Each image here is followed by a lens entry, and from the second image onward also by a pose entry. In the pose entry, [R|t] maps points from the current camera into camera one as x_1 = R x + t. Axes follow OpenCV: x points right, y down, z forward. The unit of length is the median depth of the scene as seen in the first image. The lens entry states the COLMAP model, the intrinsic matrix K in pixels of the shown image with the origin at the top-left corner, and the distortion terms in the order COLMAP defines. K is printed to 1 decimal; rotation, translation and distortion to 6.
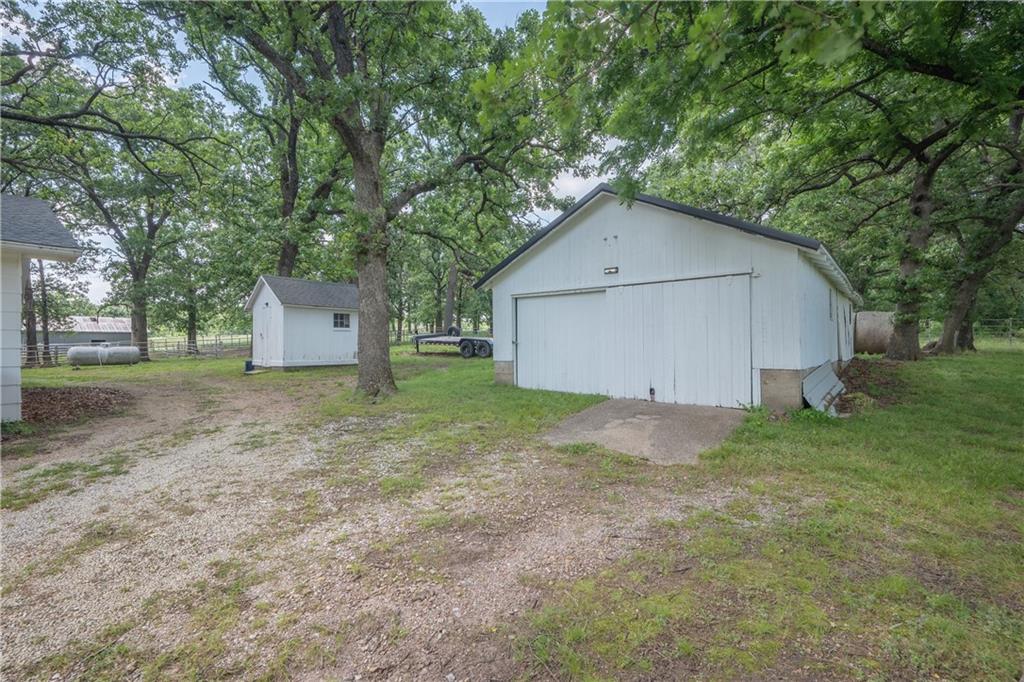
lens RADIAL K [[433.9, 0, 511.7], [0, 433.9, 340.6], [0, 0, 1]] dist [-0.003241, -0.000157]
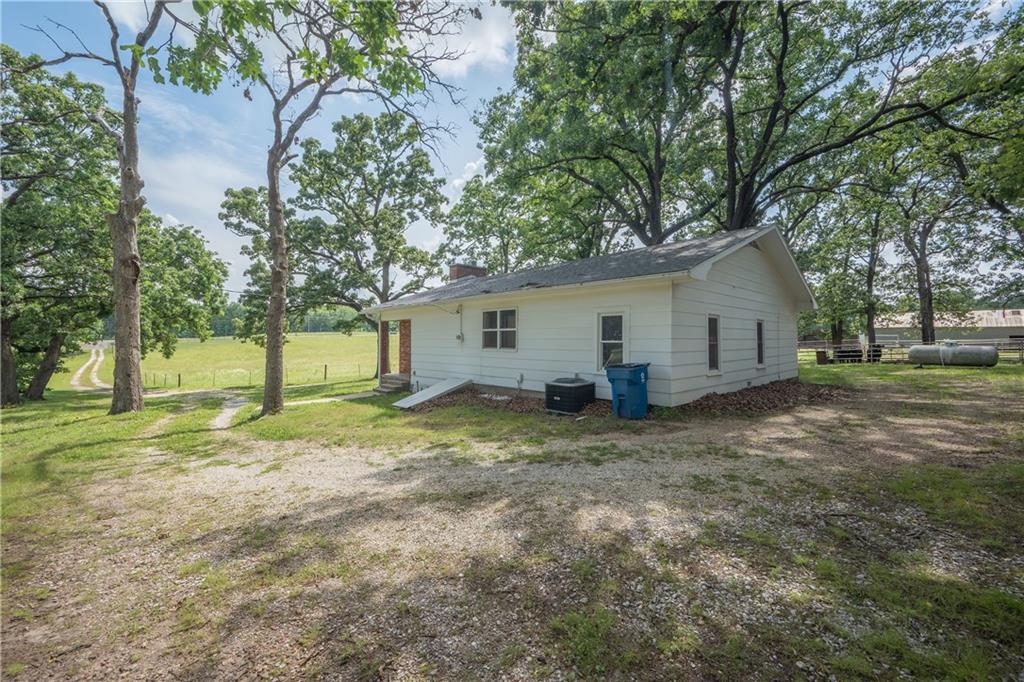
lens RADIAL K [[433.9, 0, 510.4], [0, 433.9, 337.8], [0, 0, 1]] dist [-0.003241, -0.000157]
pose [[-0.124744, 0.003279, -0.992184, 0.316921], [0.005439, 0.999982, 0.002621, -0.038778], [0.992174, -0.005070, -0.124759, 1.098832]]
